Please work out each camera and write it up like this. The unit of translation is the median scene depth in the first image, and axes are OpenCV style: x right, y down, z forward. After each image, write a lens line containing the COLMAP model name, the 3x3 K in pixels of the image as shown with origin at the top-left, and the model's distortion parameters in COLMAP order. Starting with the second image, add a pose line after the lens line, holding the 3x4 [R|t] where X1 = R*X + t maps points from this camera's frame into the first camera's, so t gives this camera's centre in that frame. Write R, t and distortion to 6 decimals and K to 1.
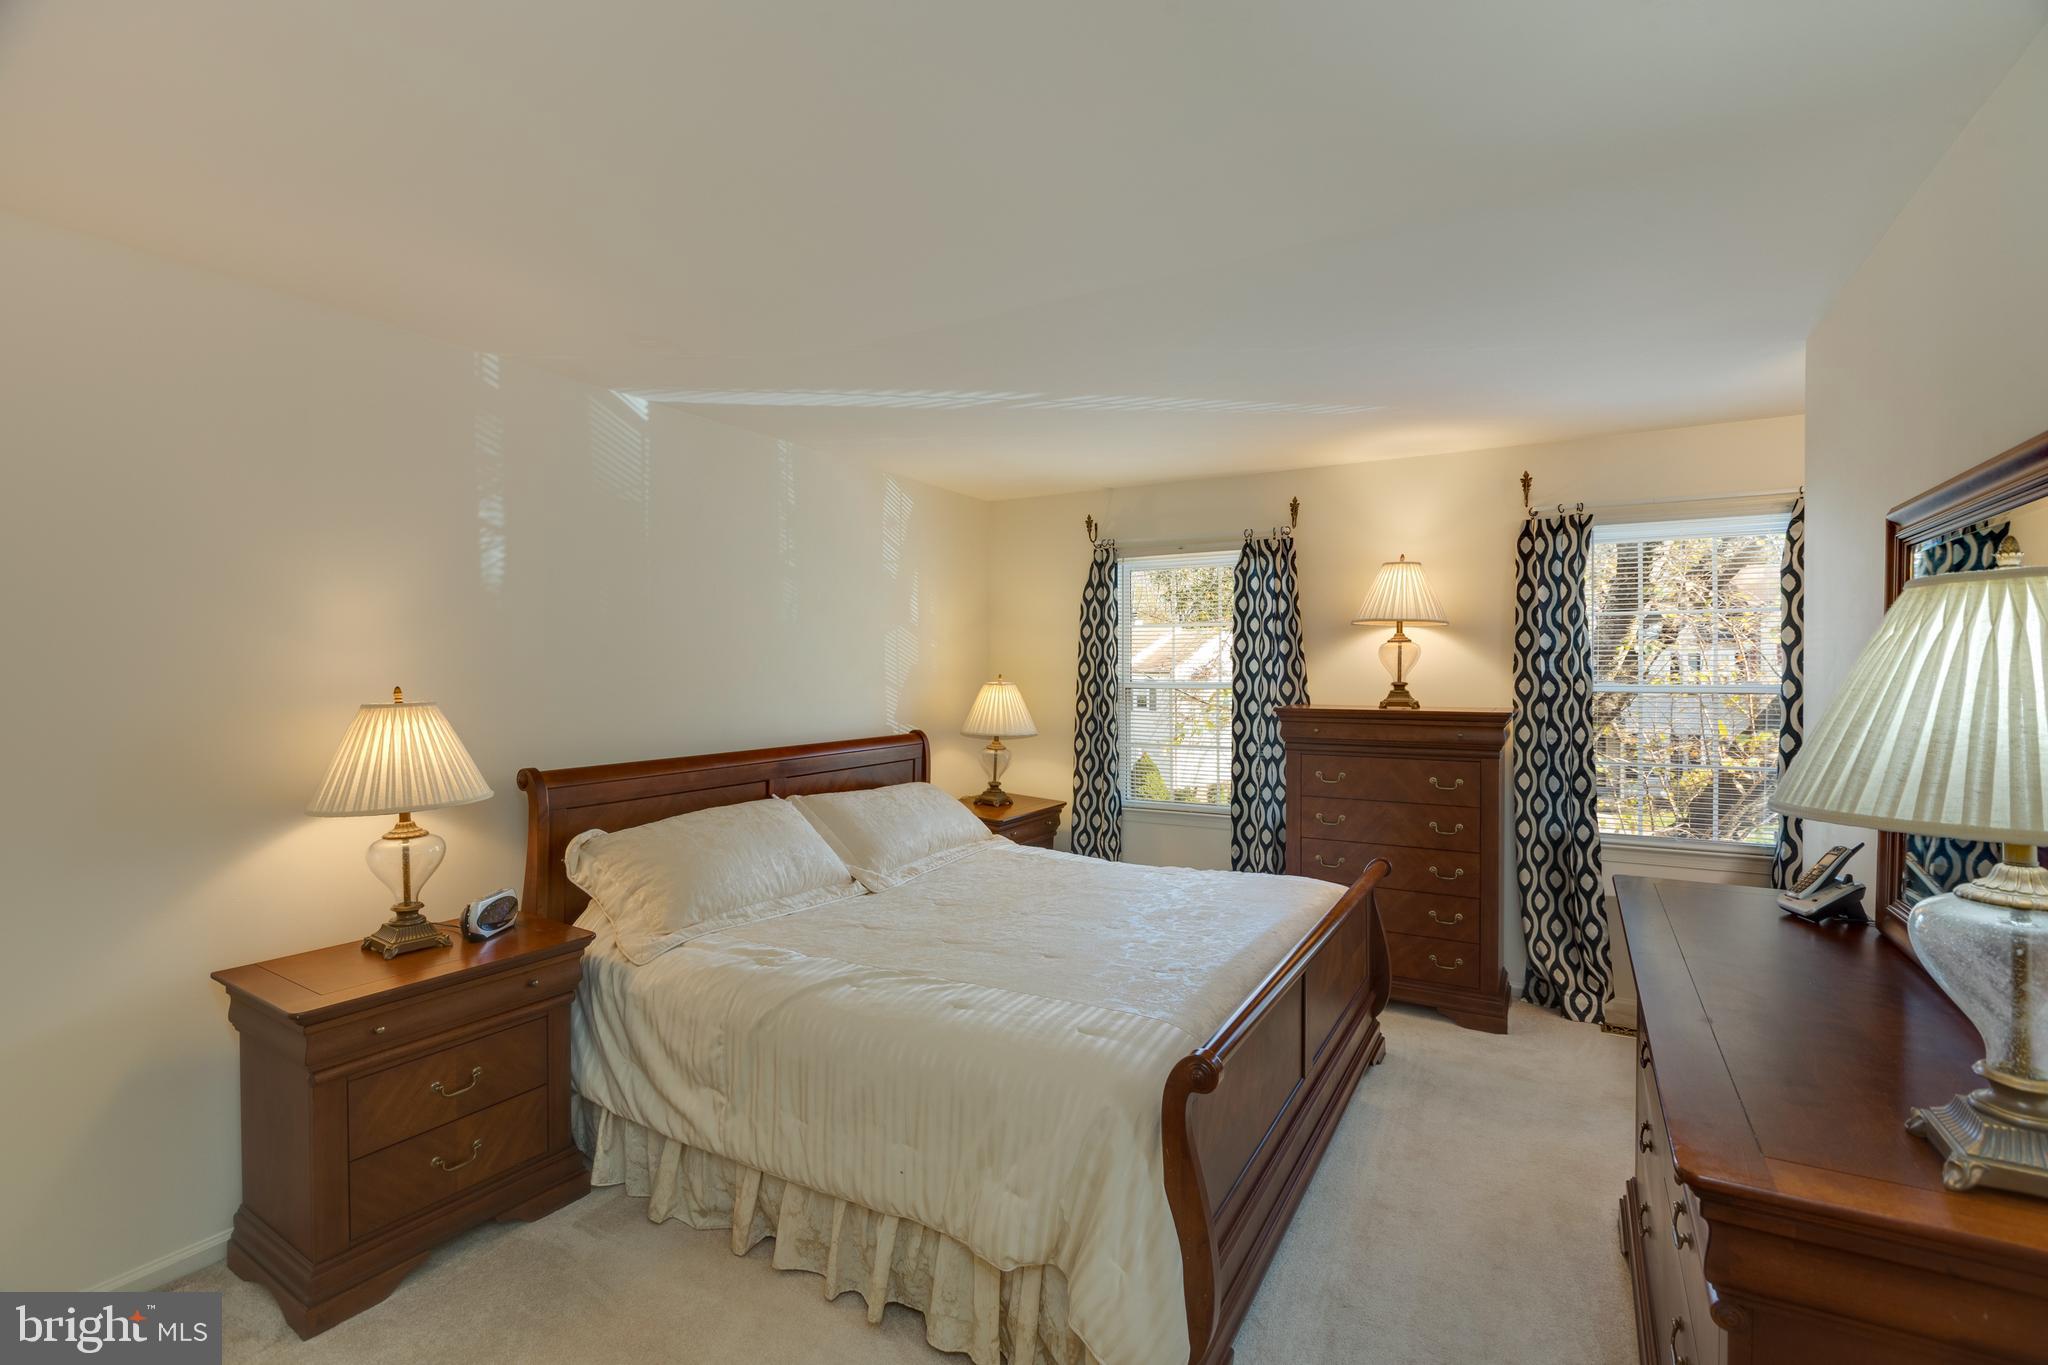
lens RADIAL K [[907.7, 0, 1035.8], [0, 907.7, 680.5], [0, 0, 1]] dist [-0.012699, 0.000507]
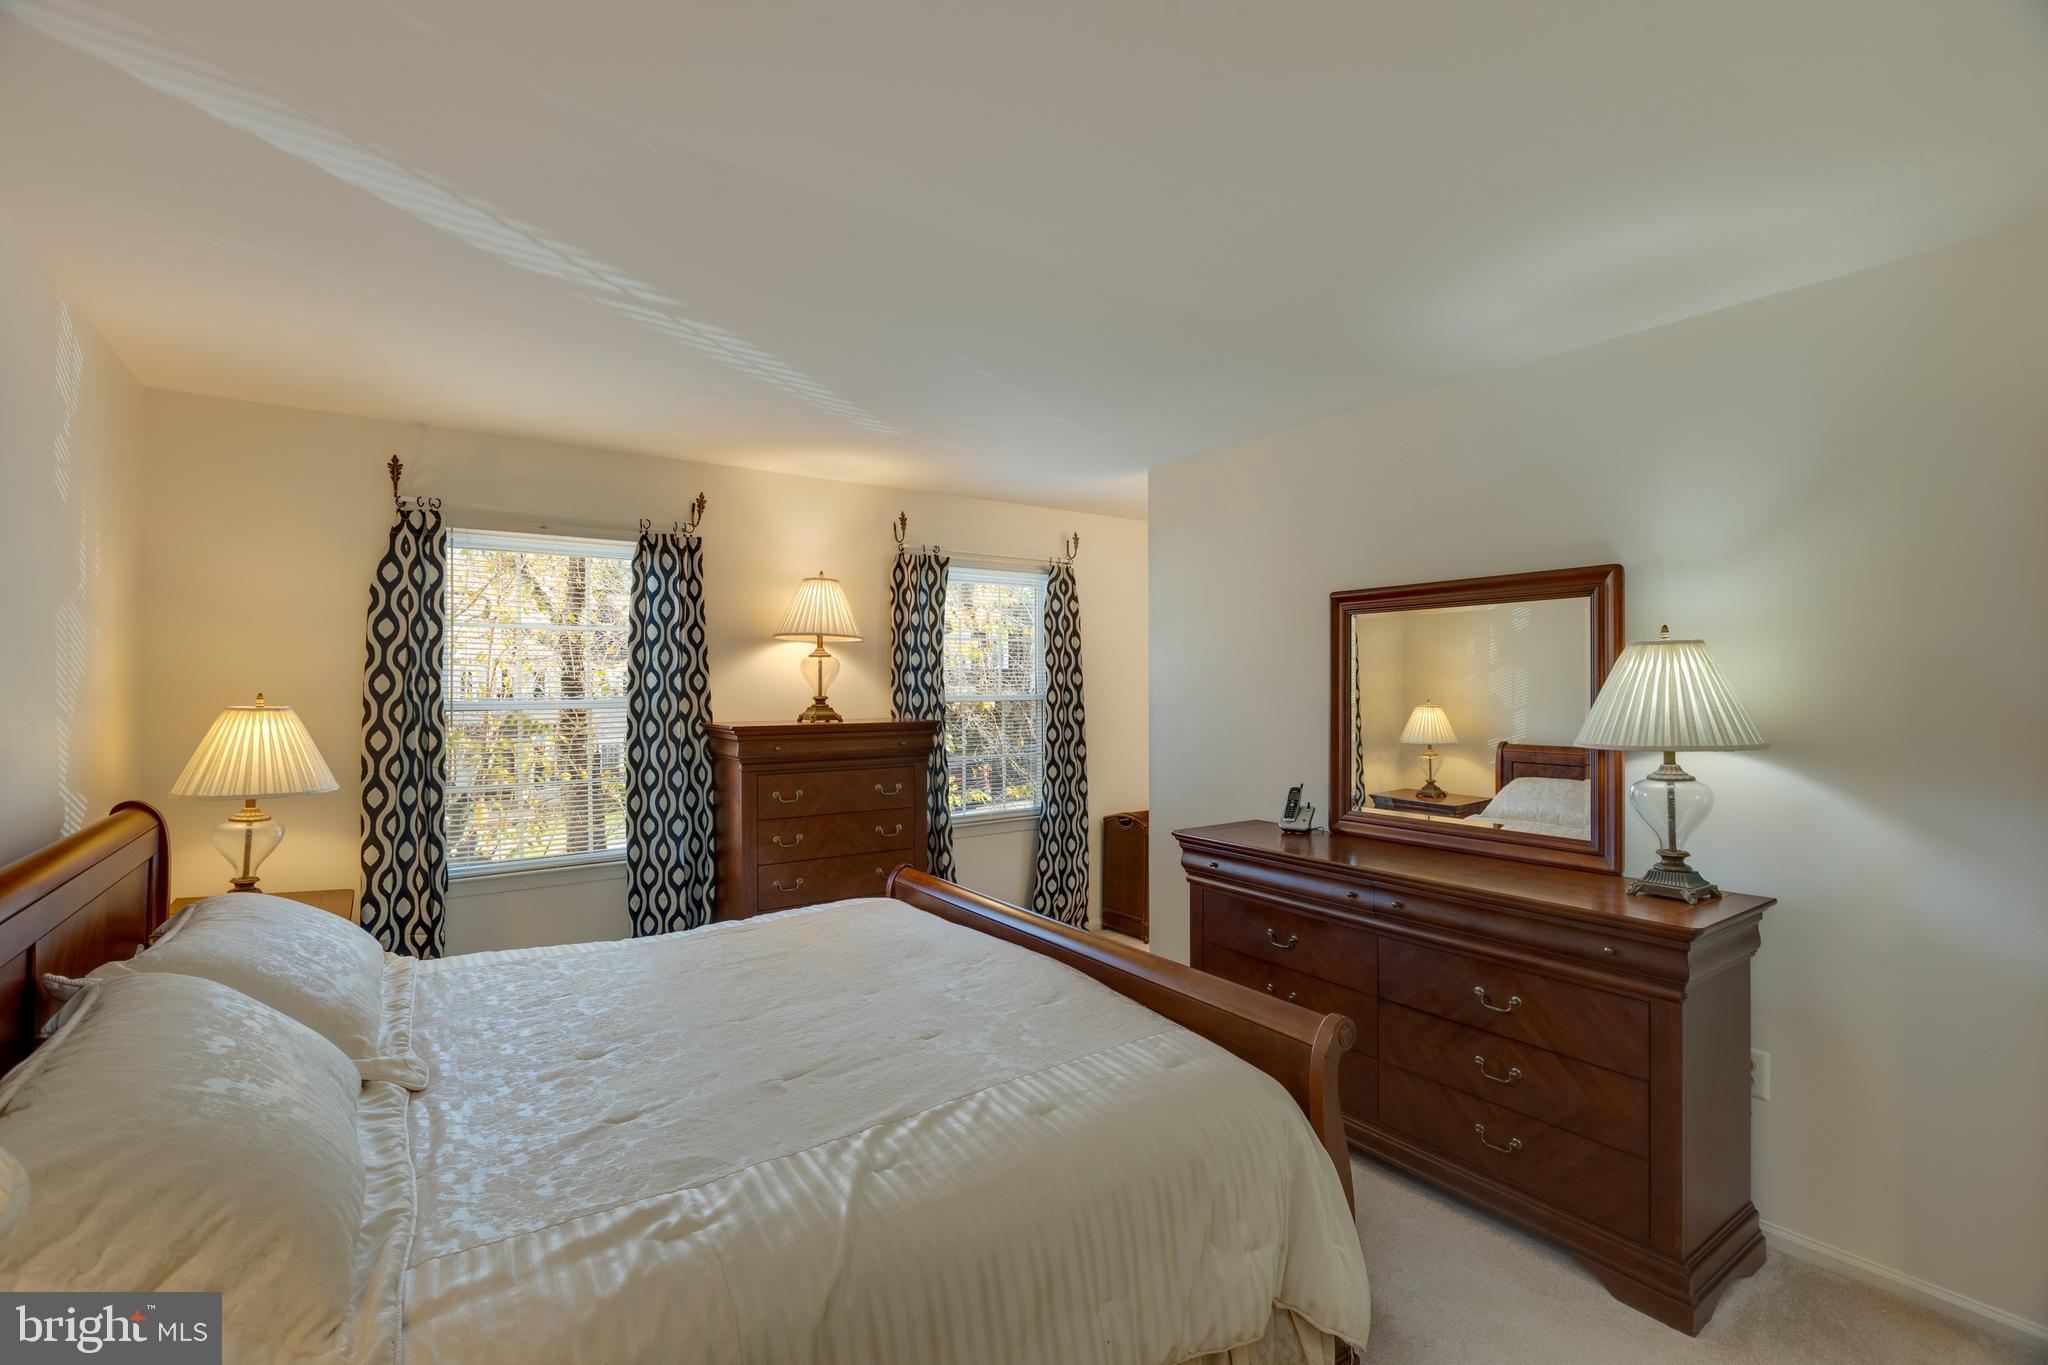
lens RADIAL K [[907.7, 0, 1026.0], [0, 907.7, 676.9], [0, 0, 1]] dist [-0.012699, 0.000507]
pose [[0.429859, 0.007622, 0.902864, -0.420350], [0.013485, 0.999799, -0.014861, -0.001768], [-0.902795, 0.018563, 0.429670, 0.353686]]
